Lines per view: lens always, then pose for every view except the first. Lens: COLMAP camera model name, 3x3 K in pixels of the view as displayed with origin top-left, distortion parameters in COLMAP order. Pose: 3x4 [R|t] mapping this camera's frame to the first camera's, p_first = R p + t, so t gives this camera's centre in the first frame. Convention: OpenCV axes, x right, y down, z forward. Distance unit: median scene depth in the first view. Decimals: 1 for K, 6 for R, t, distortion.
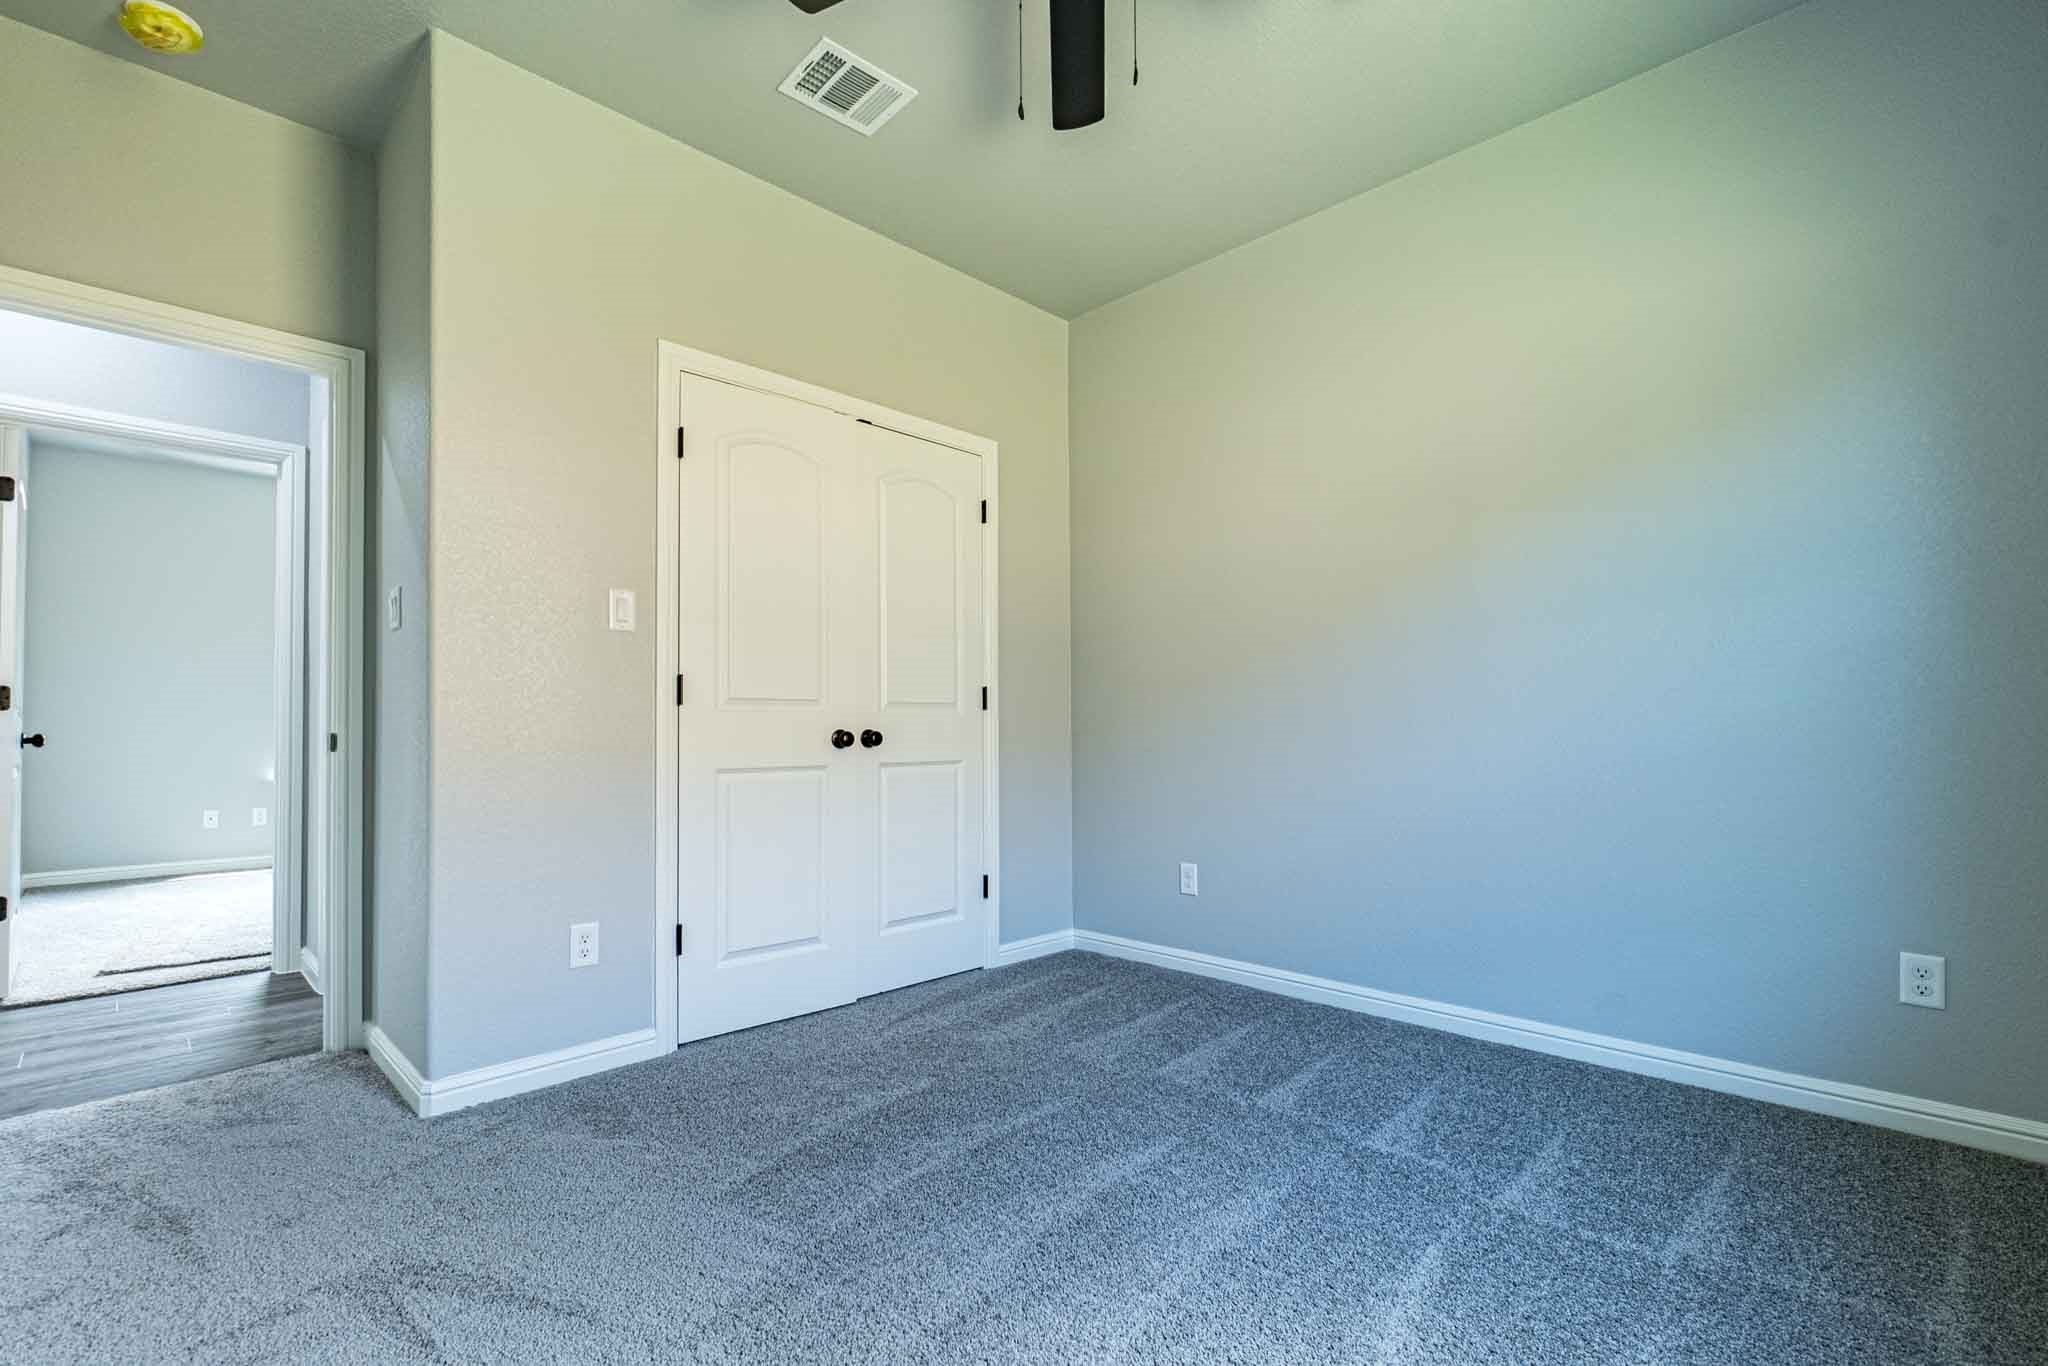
lens RADIAL K [[902.5, 0, 1024.0], [0, 902.5, 683.0], [0, 0, 1]] dist [-0.000630, -0.000141]
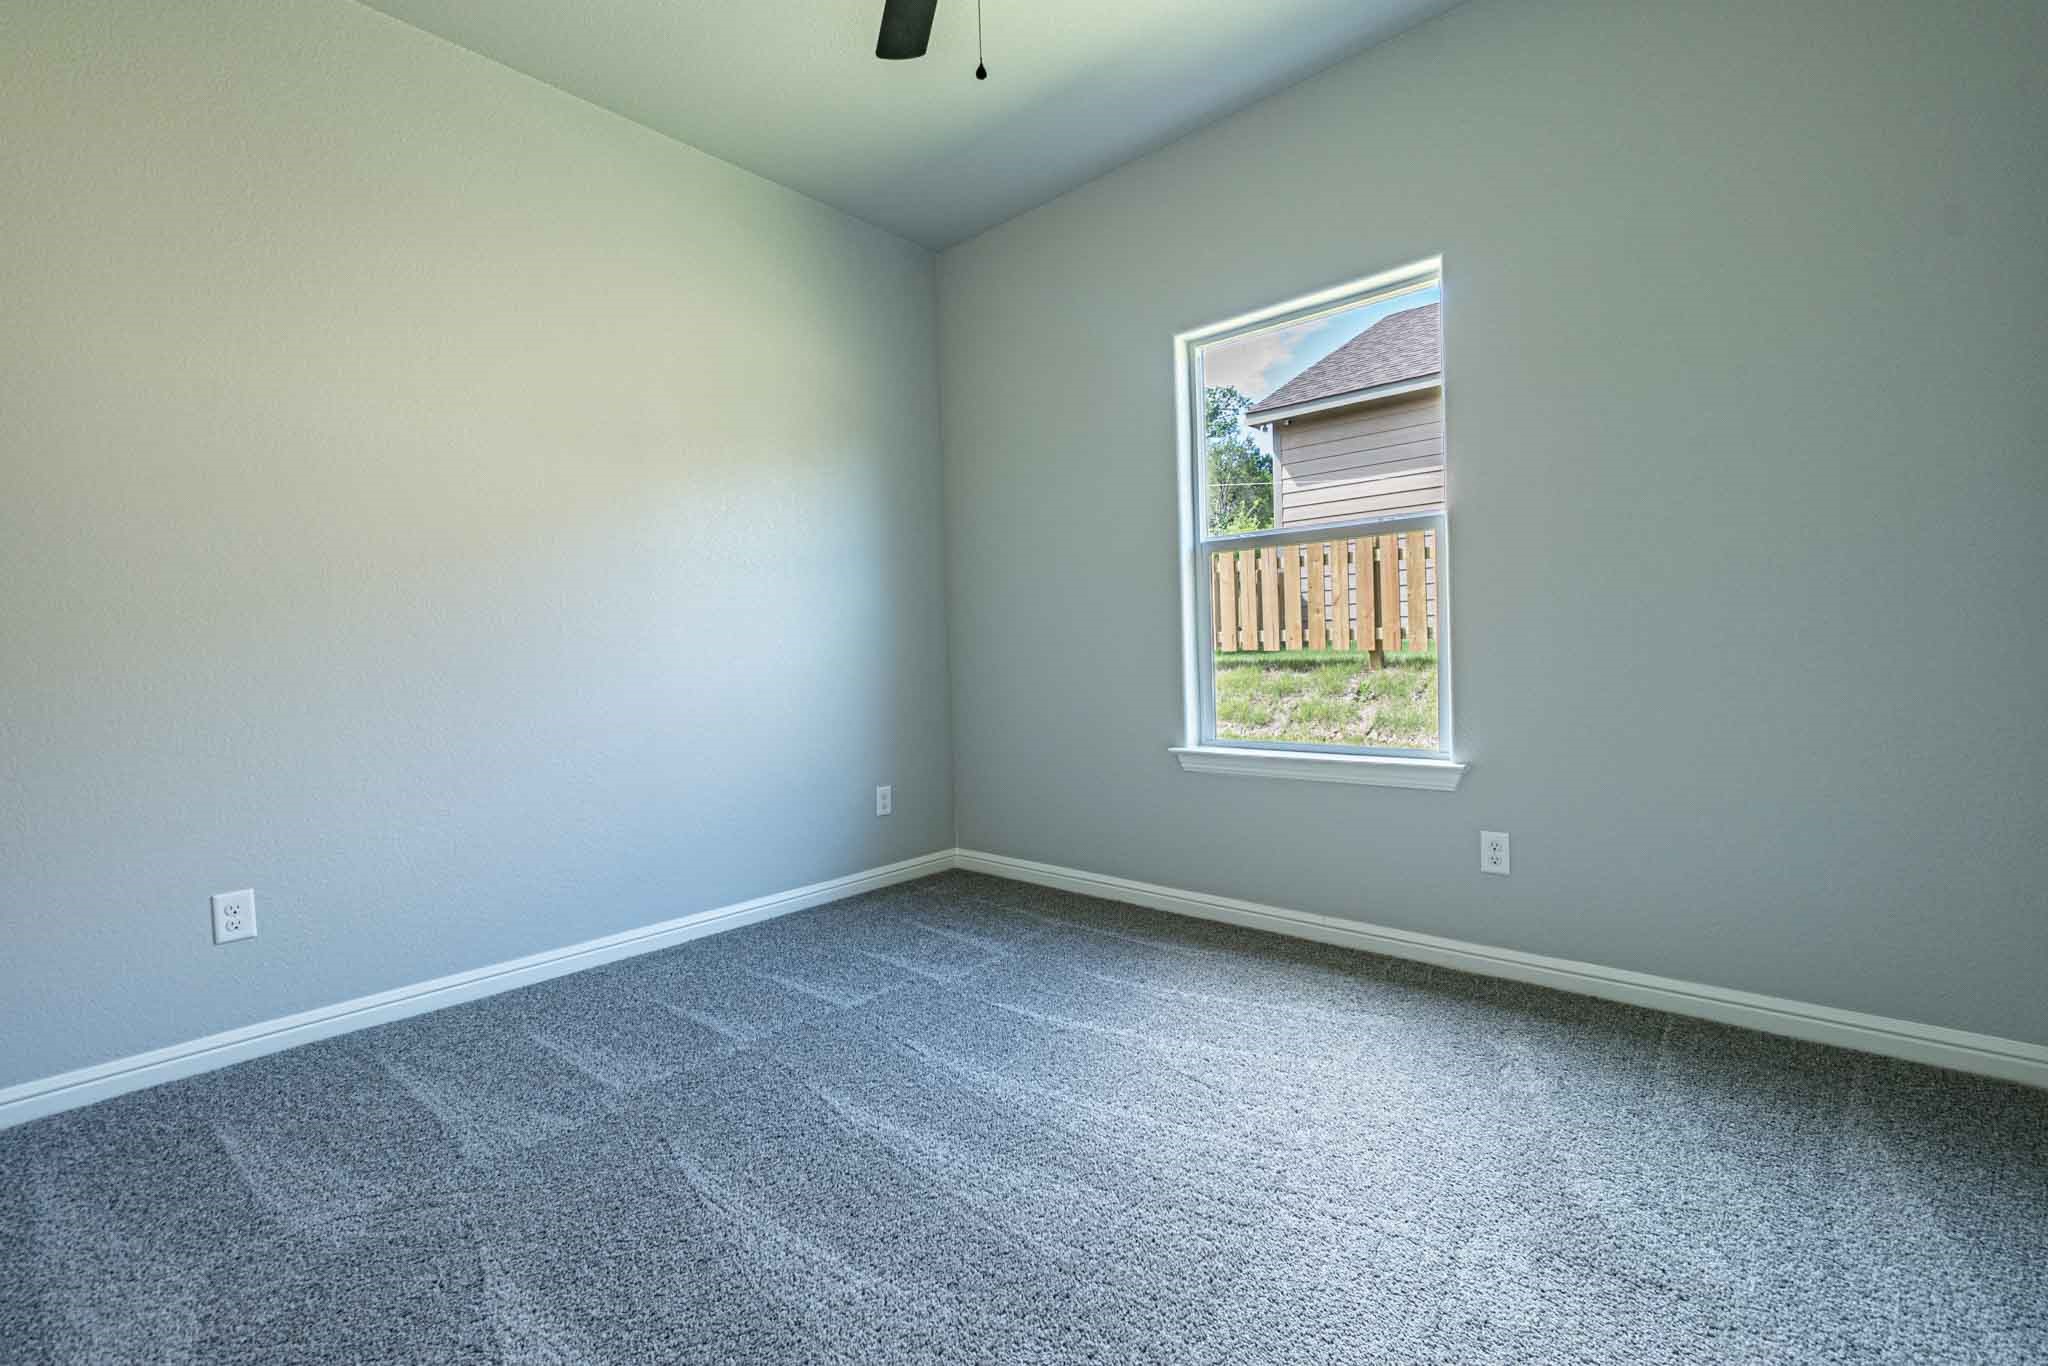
lens RADIAL K [[902.5, 0, 1024.0], [0, 902.5, 683.0], [0, 0, 1]] dist [-0.000630, -0.000141]
pose [[-0.055398, -0.020766, 0.998248, -0.688253], [-0.016221, 0.999670, 0.019895, 0.051280], [-0.998333, -0.015090, -0.055717, 0.721728]]
